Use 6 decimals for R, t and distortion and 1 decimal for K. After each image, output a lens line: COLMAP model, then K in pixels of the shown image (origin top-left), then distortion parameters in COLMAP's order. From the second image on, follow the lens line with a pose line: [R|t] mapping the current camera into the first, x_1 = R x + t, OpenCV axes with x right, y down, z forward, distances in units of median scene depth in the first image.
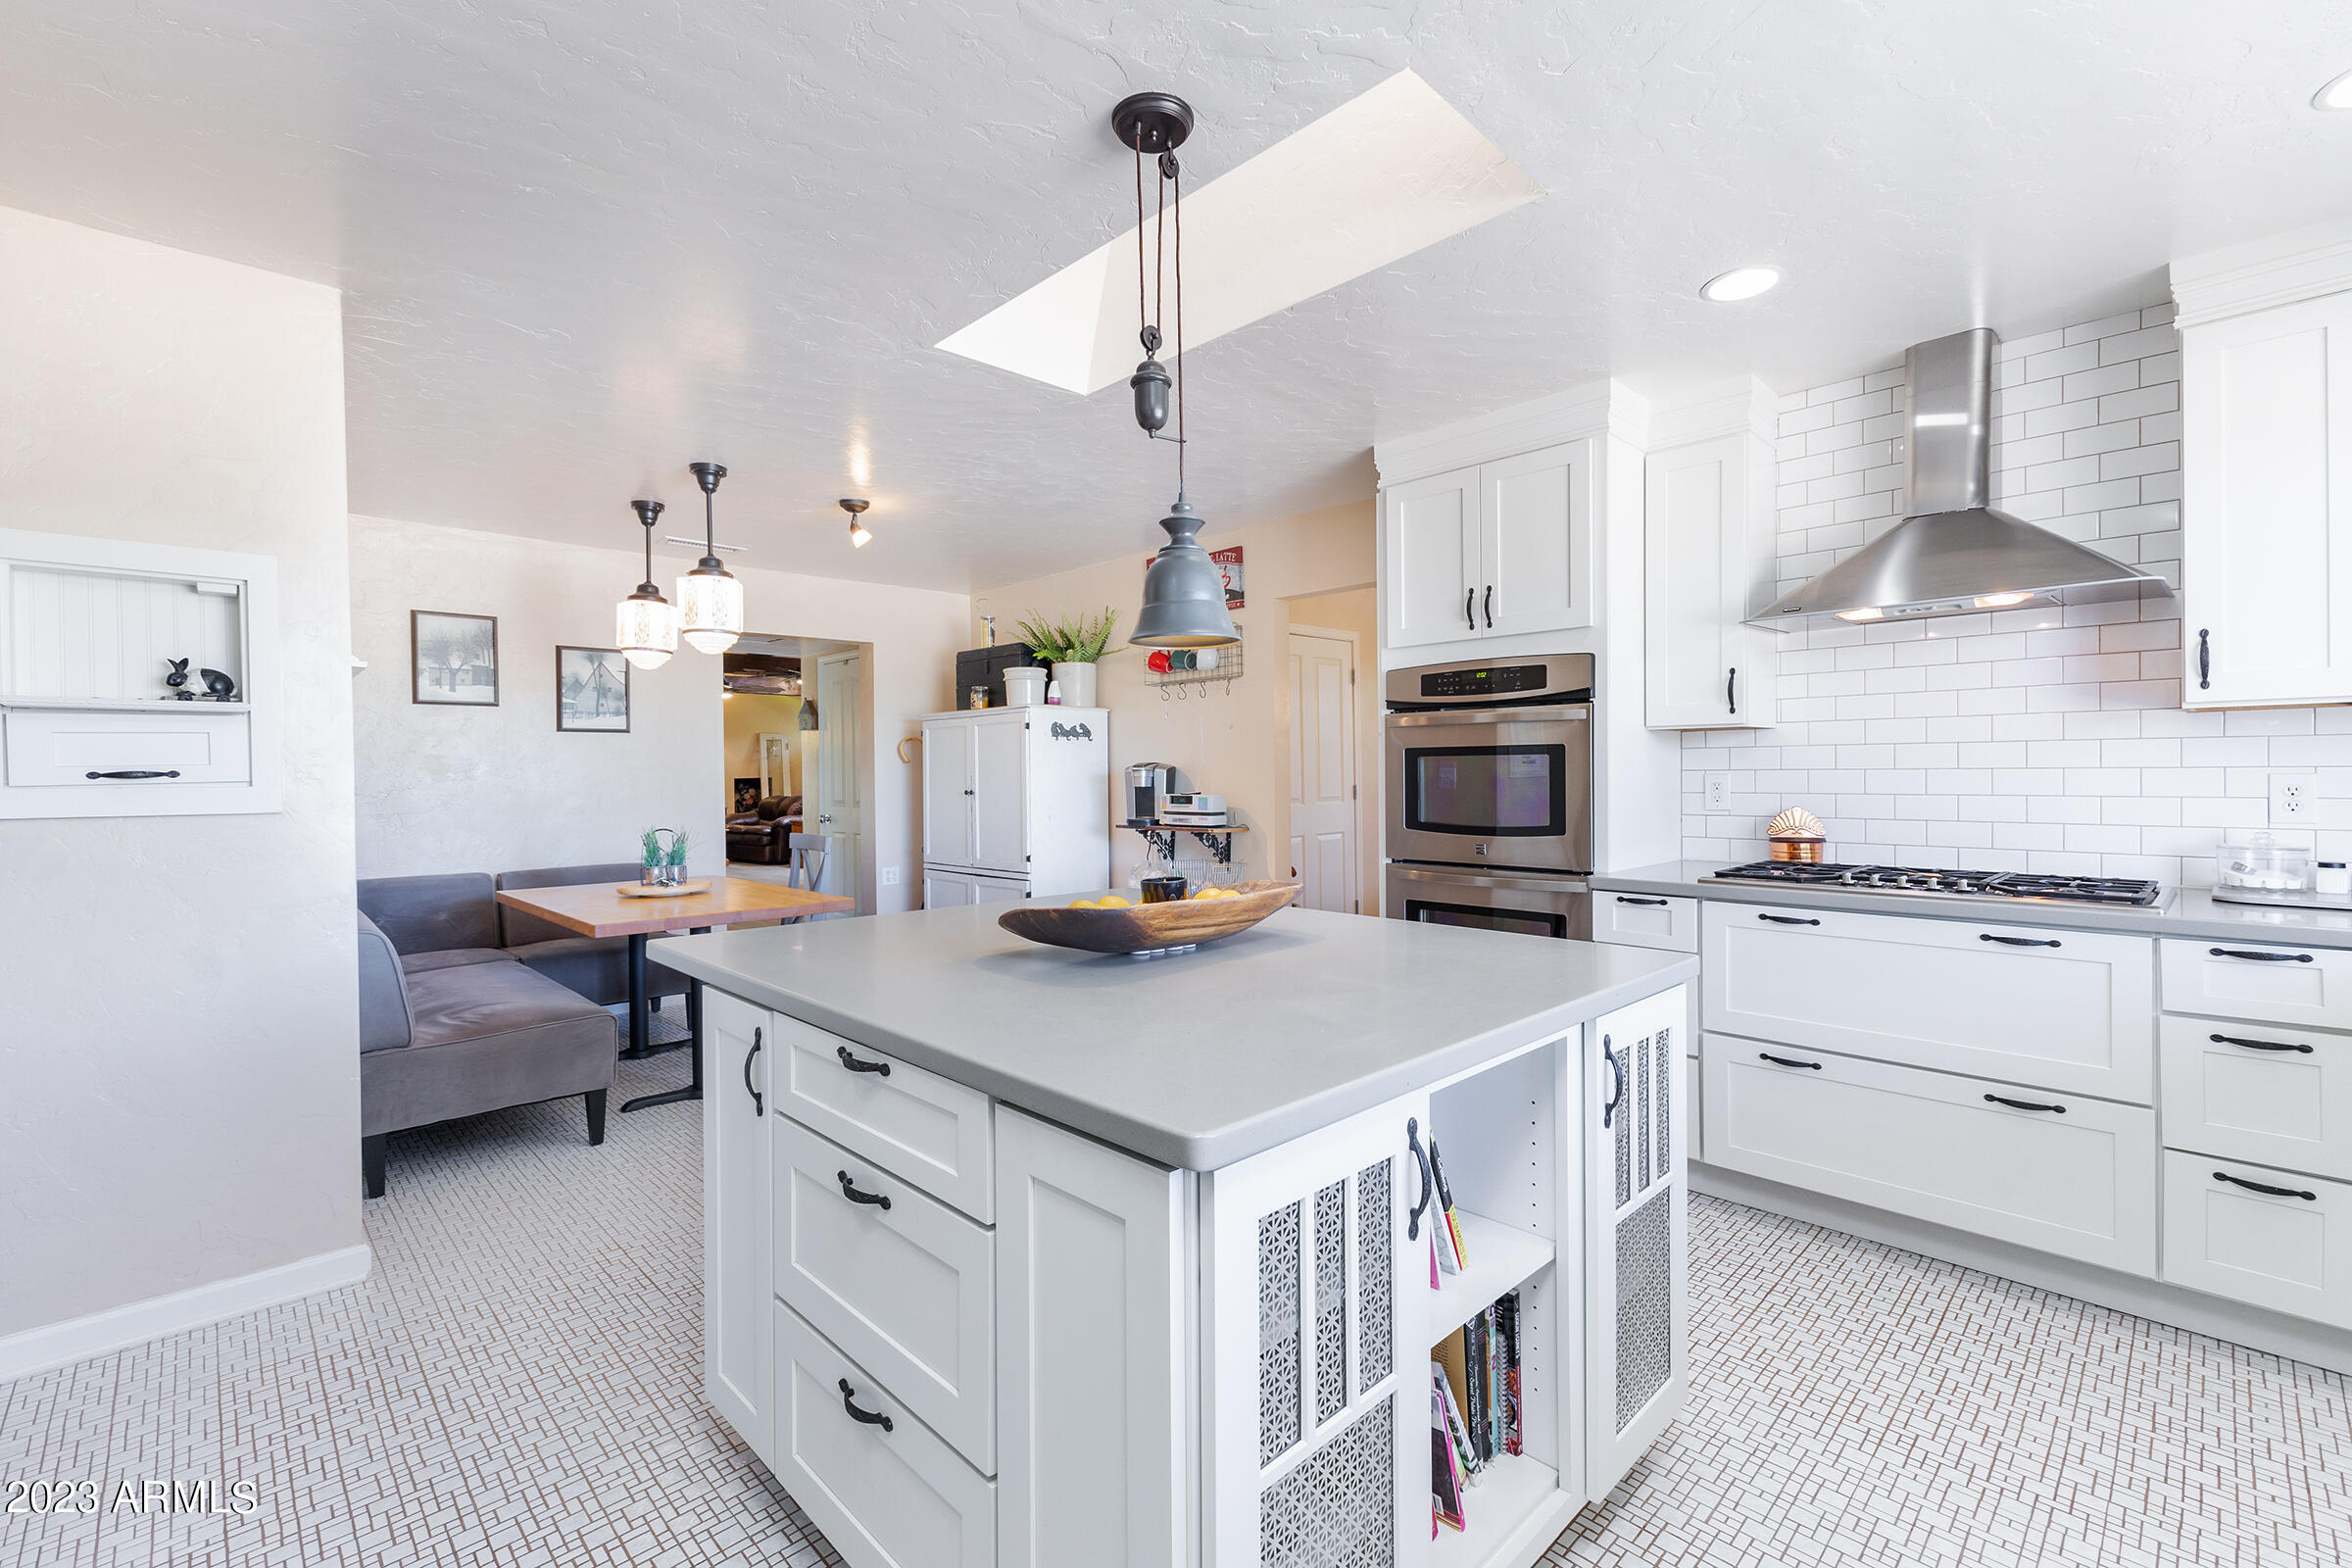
lens RADIAL K [[1016.3, 0, 1163.2], [0, 1016.3, 753.9], [0, 0, 1]] dist [-0.000140, -0.000291]
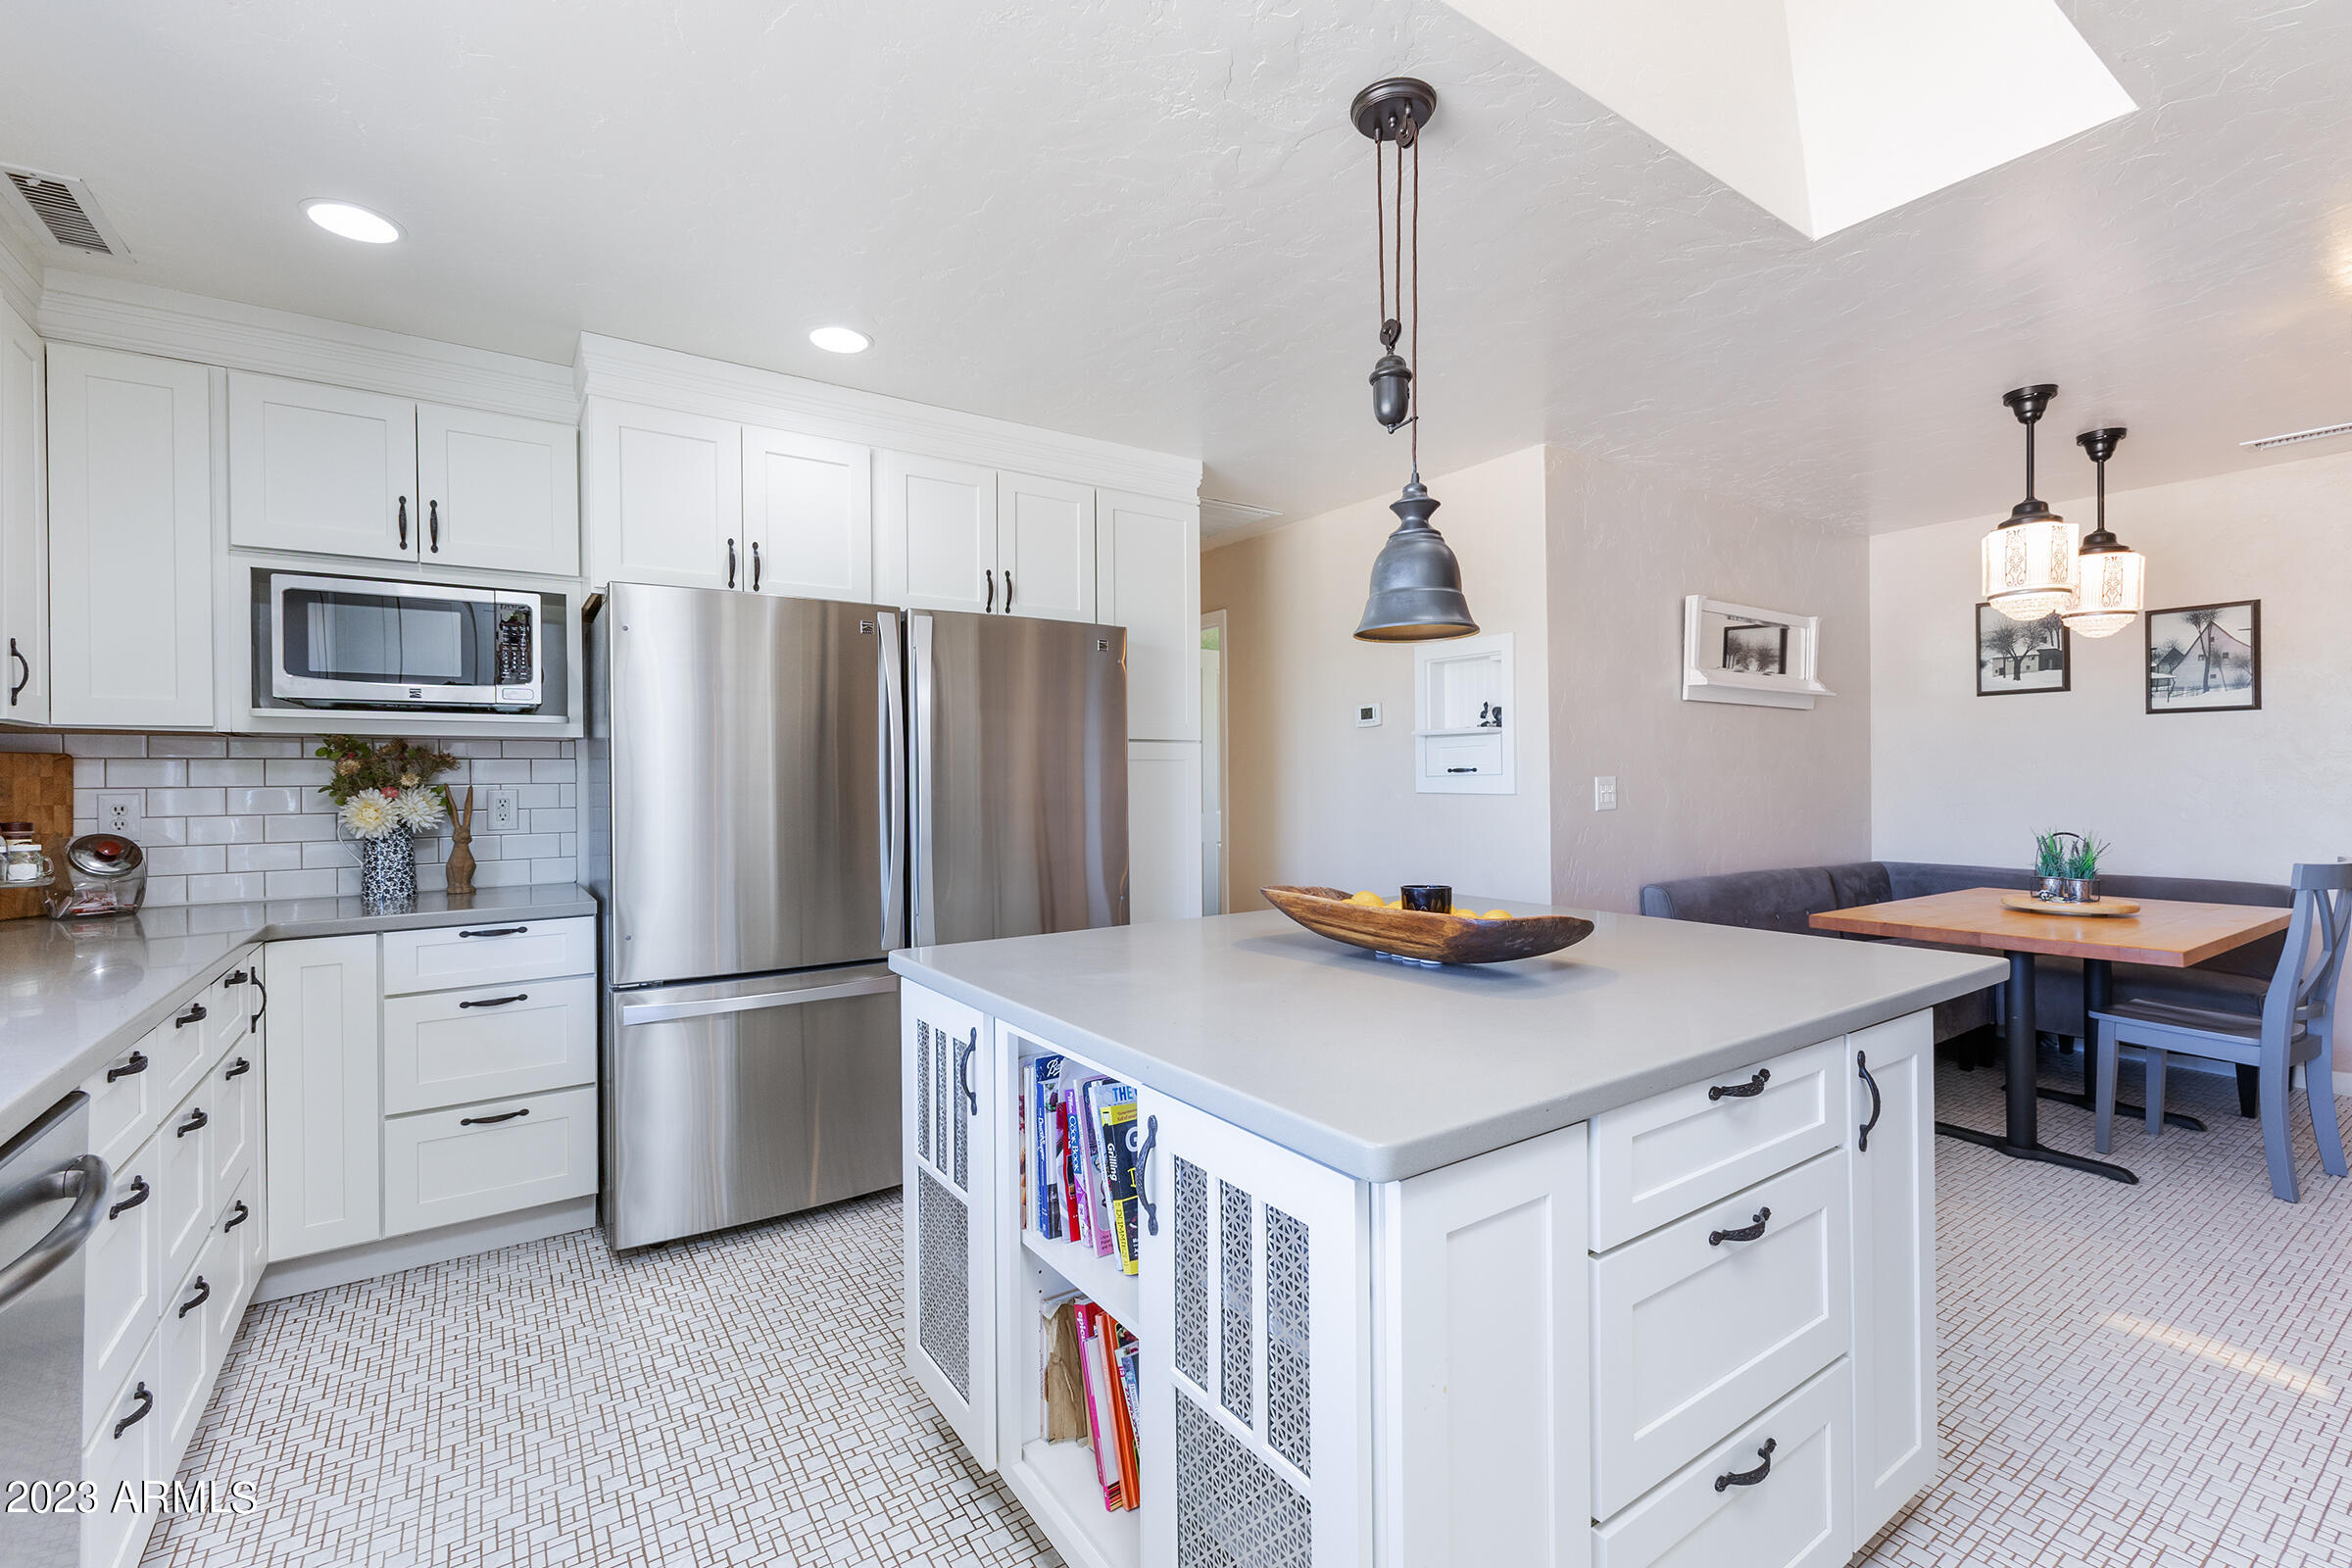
lens RADIAL K [[1016.3, 0, 1174.6], [0, 1016.3, 773.2], [0, 0, 1]] dist [-0.000140, -0.000291]
pose [[-0.162054, 0.006404, -0.986761, 0.457914], [0.026575, 0.999645, 0.002123, 0.004445], [0.986424, -0.025879, -0.162167, 0.439805]]
